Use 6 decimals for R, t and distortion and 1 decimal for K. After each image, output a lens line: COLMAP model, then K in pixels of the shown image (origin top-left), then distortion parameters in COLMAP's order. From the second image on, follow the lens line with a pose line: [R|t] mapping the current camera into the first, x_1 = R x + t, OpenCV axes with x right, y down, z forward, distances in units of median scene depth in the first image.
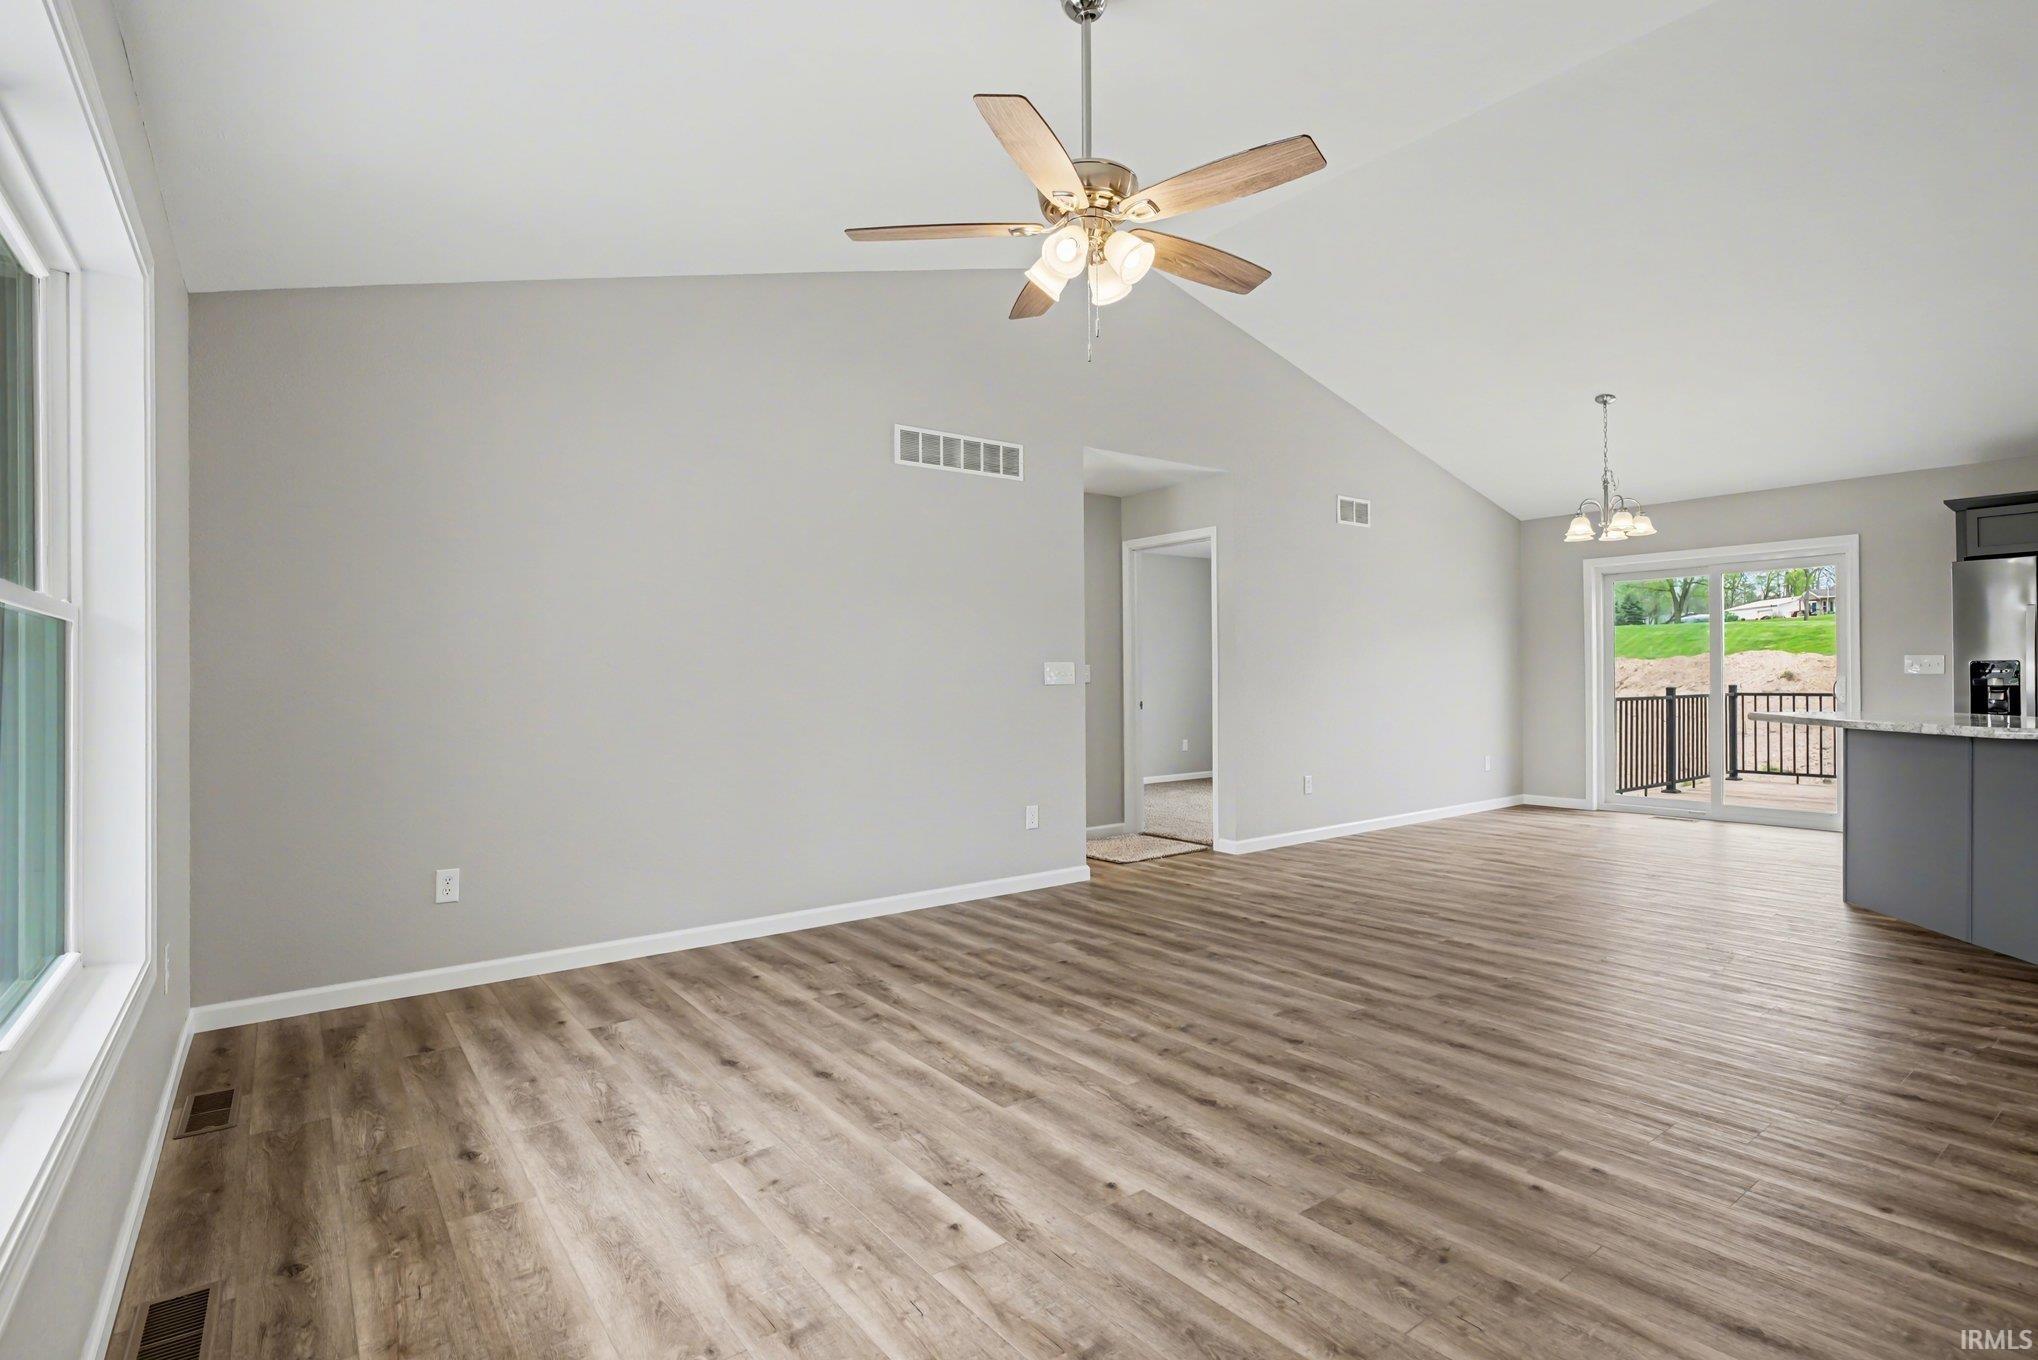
lens RADIAL K [[1068.9, 0, 1019.0], [0, 1068.9, 680.0], [0, 0, 1]] dist [0.000554, -0.018640]
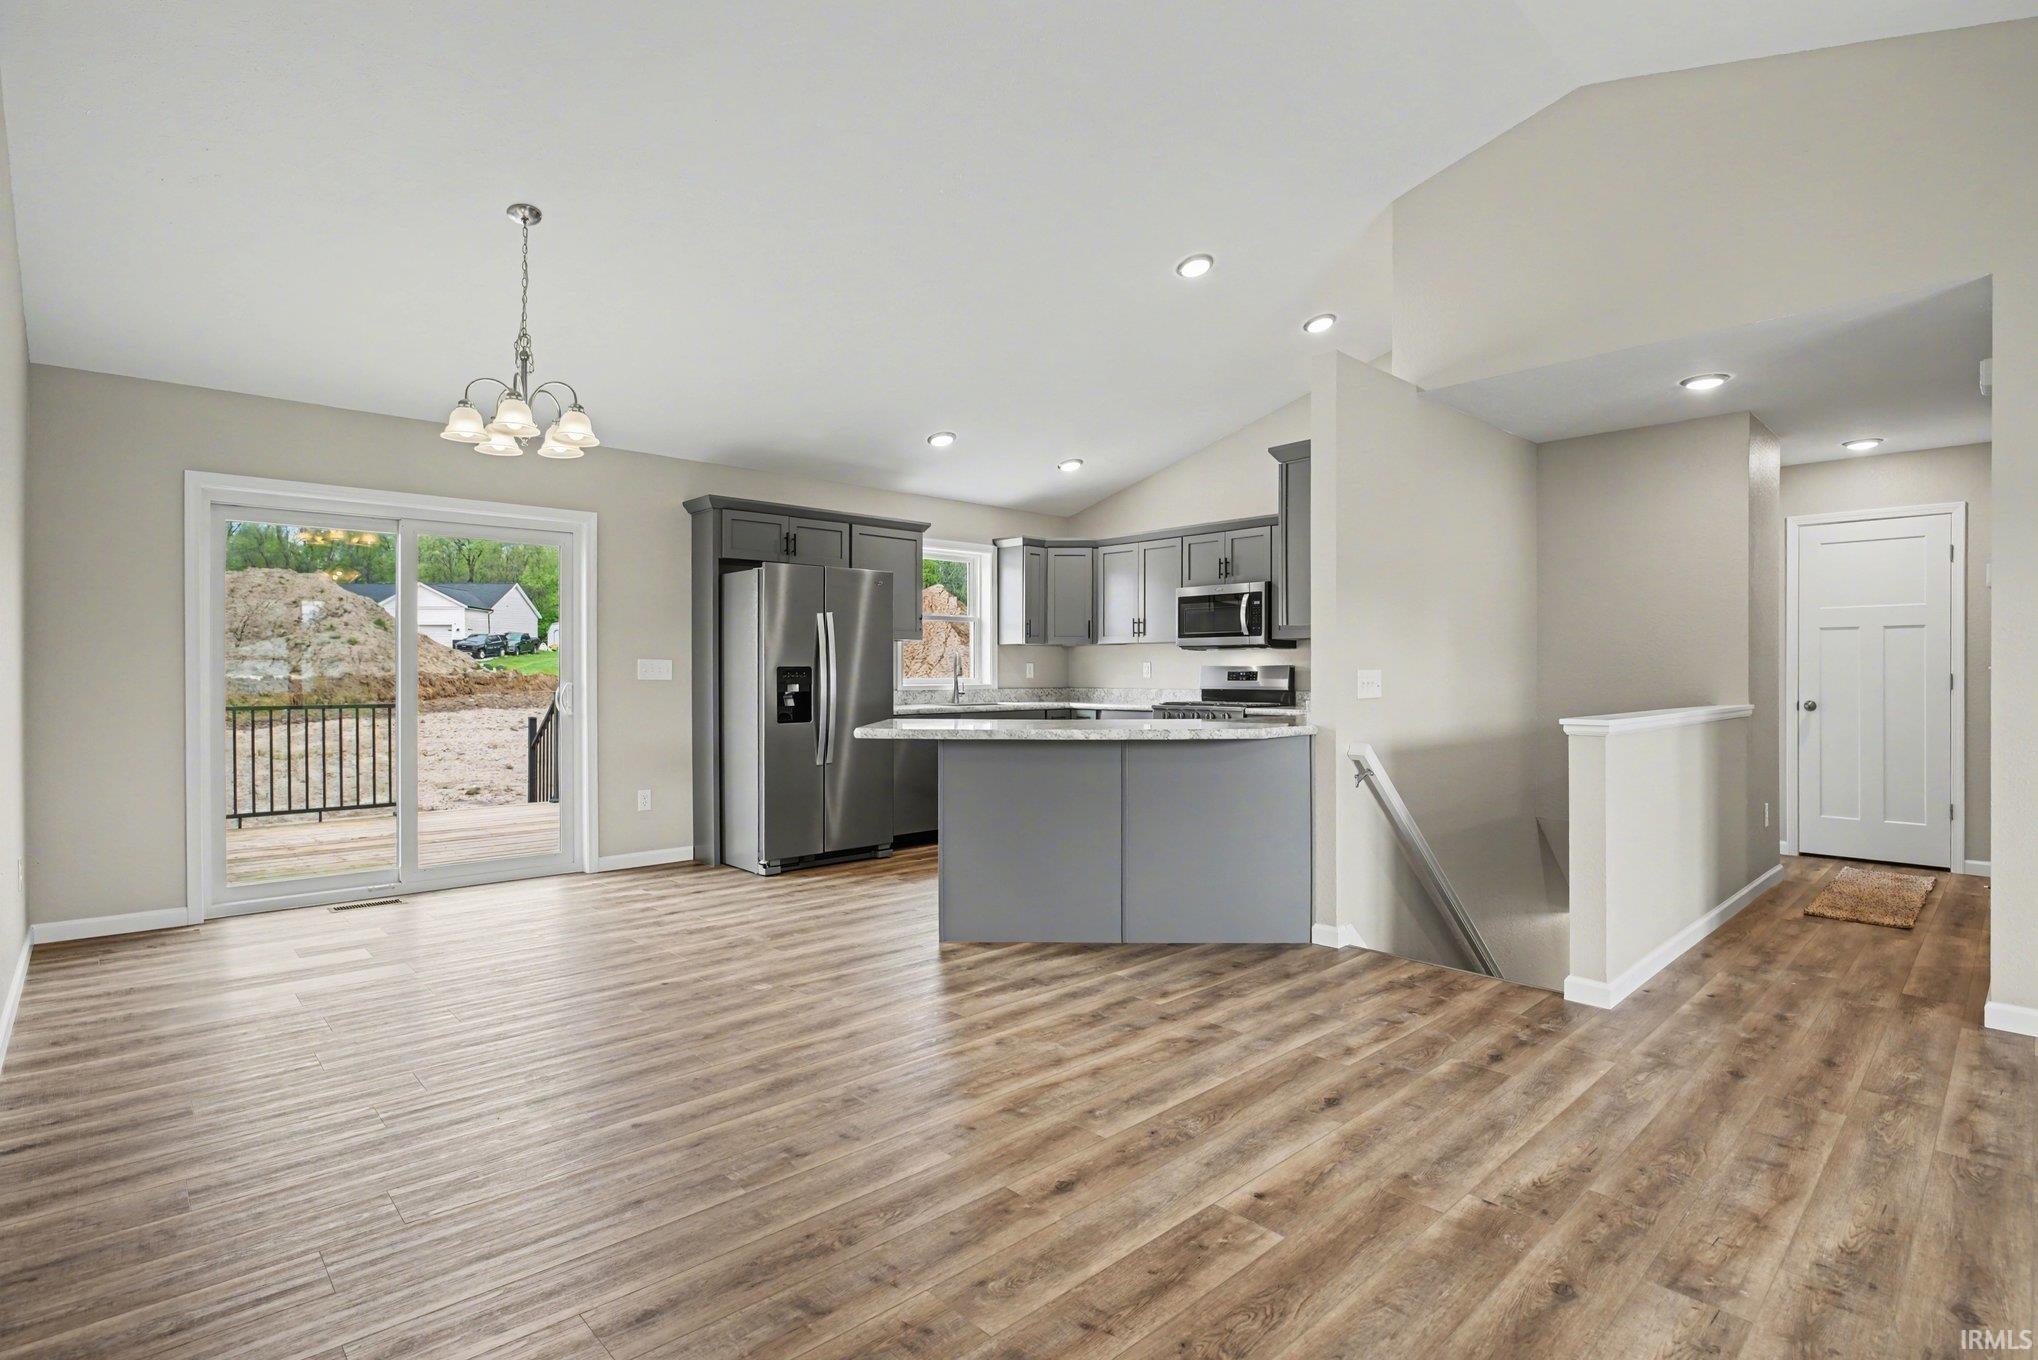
lens RADIAL K [[988.2, 0, 1019.0], [0, 988.2, 680.0], [0, 0, 1]] dist [-0.001168, -0.000460]
pose [[-0.127289, 0.008373, 0.991830, -0.046861], [0.002627, 0.999964, -0.008104, 0.004355], [-0.991862, 0.001574, -0.127307, 1.505995]]
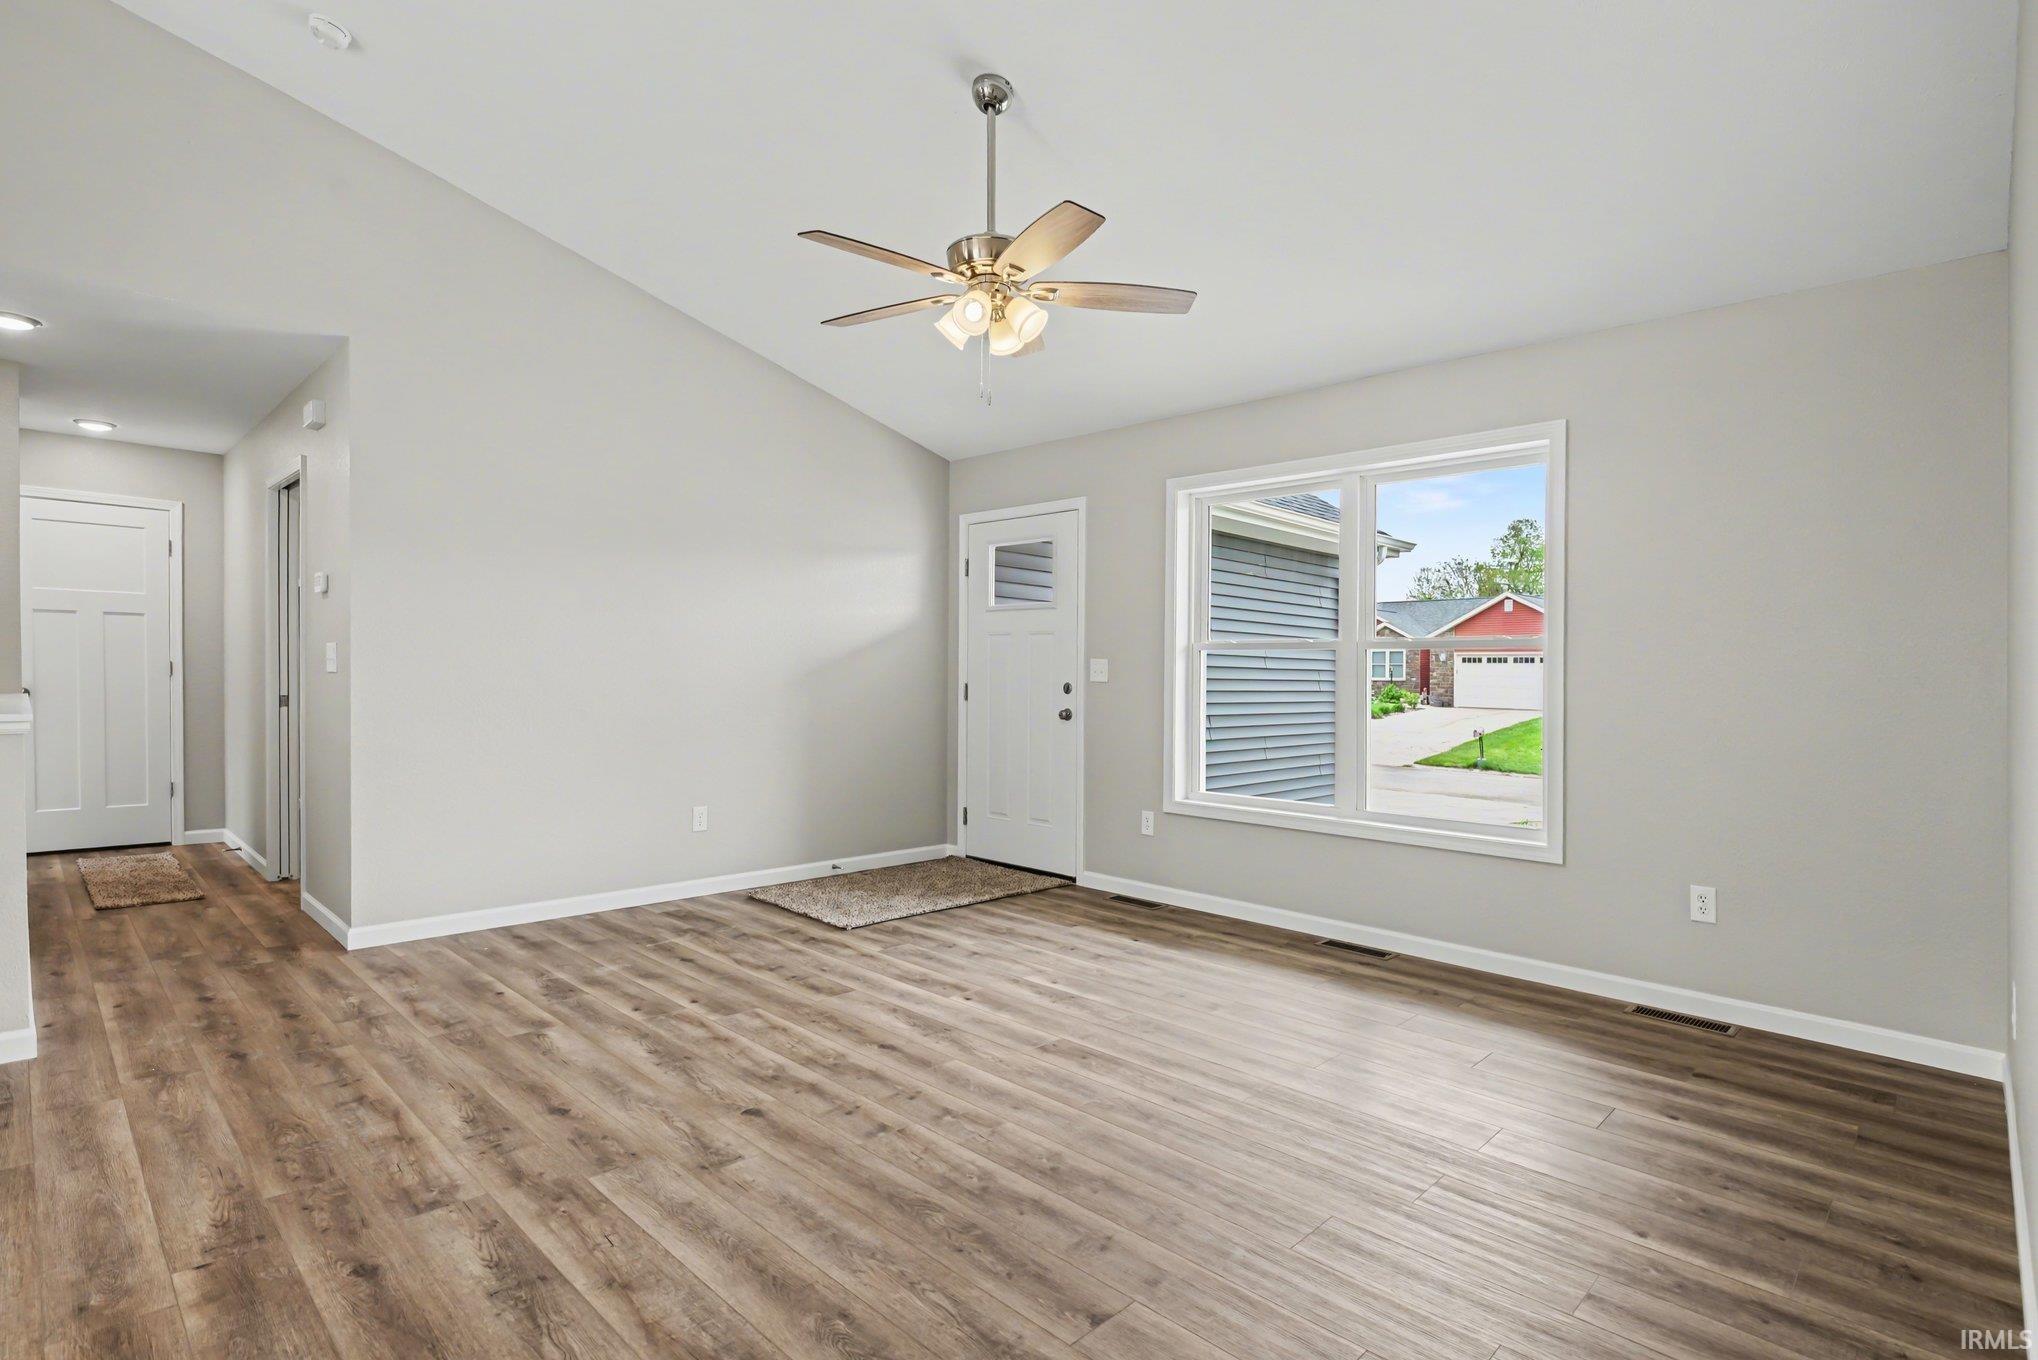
lens RADIAL K [[980.0, 0, 1018.4], [0, 980.0, 658.3], [0, 0, 1]] dist [-0.003919, -0.000775]
pose [[-0.987876, -0.011302, -0.154834, 0.171351], [-0.008443, 0.999782, -0.019110, 0.001404], [0.155017, -0.017571, -0.987756, 1.731319]]
